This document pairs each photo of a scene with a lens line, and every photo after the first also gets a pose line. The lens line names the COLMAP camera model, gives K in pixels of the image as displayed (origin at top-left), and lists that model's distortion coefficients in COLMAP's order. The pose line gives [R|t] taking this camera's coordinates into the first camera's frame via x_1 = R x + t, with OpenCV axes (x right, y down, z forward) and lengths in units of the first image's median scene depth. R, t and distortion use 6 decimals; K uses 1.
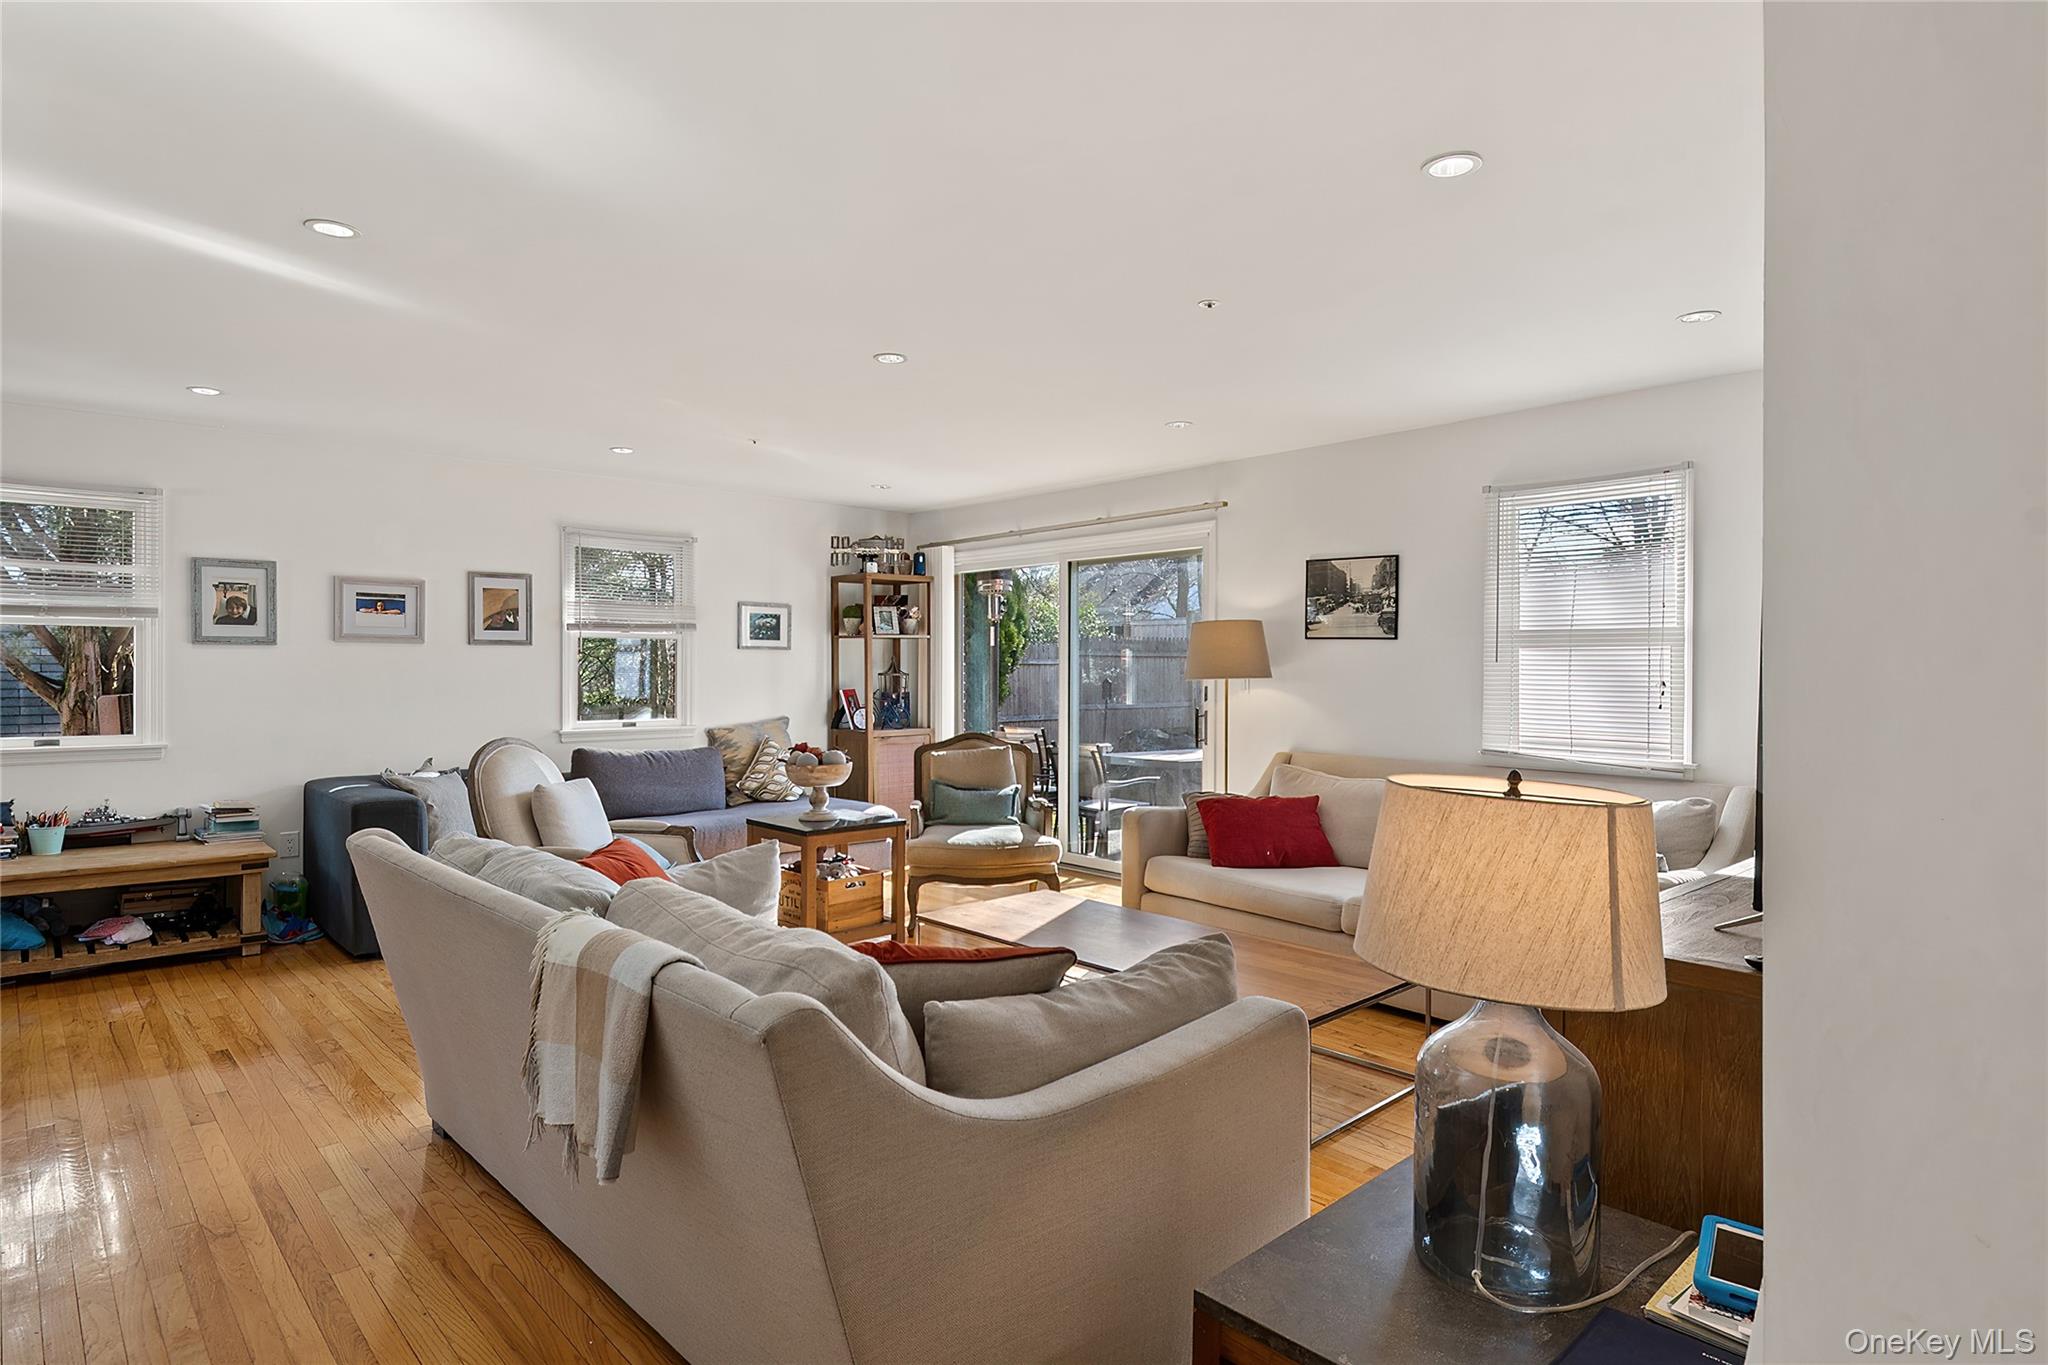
lens RADIAL K [[1109.5, 0, 1022.9], [0, 1109.5, 675.3], [0, 0, 1]] dist [0.018588, -0.007963]
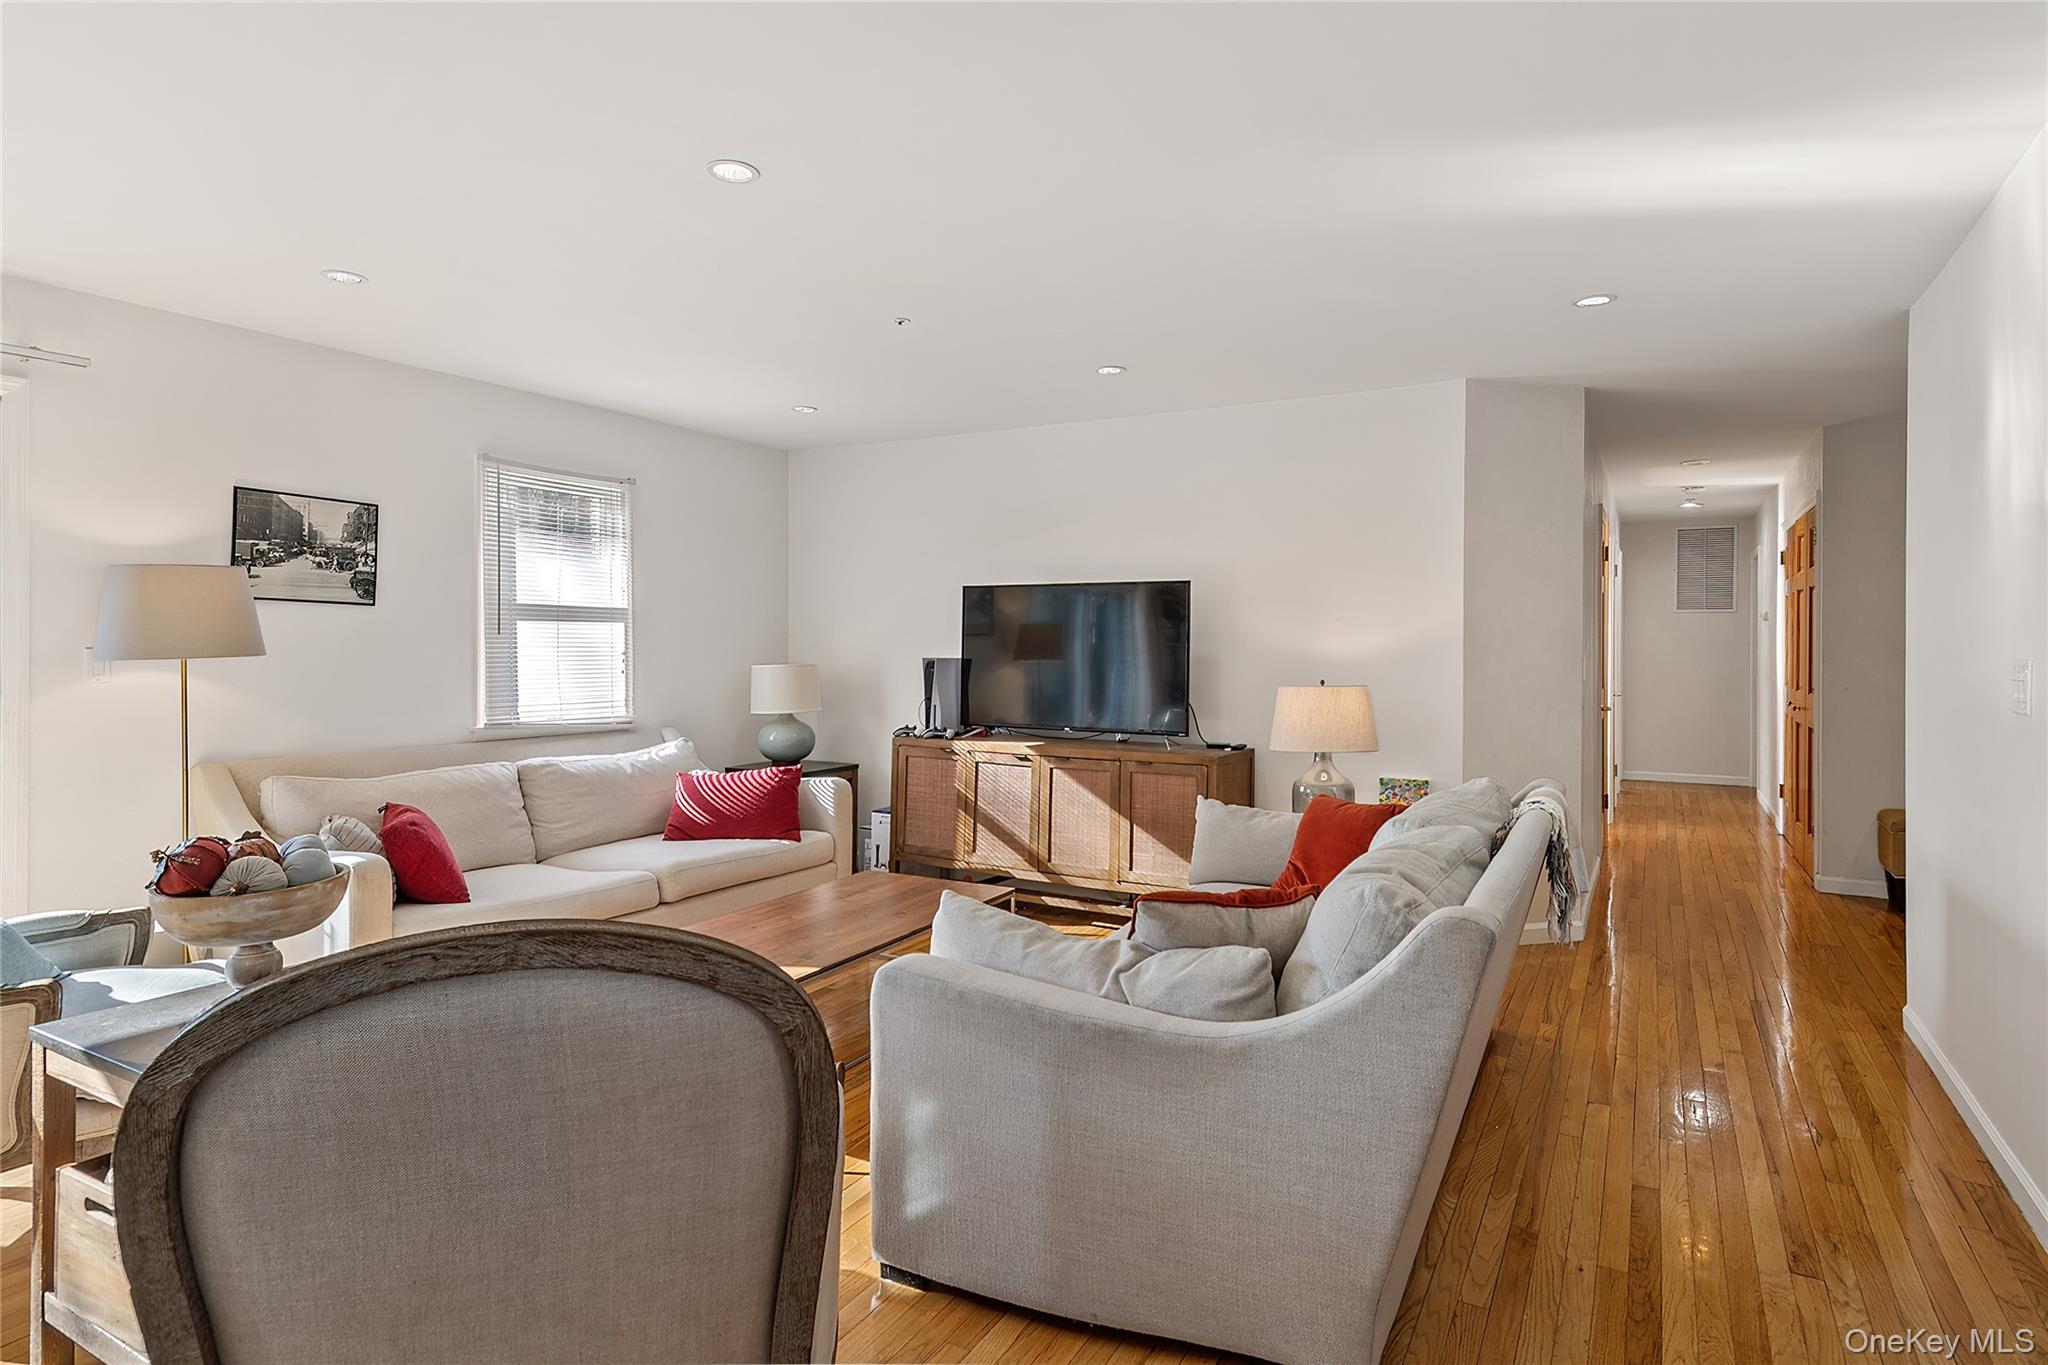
lens RADIAL K [[1109.5, 0, 1014.8], [0, 1109.5, 664.4], [0, 0, 1]] dist [0.018588, -0.007963]
pose [[-0.301444, -0.019833, 0.953277, -0.599265], [0.006712, 0.999715, 0.022921, -0.004177], [-0.953460, 0.013308, -0.301225, 0.783569]]
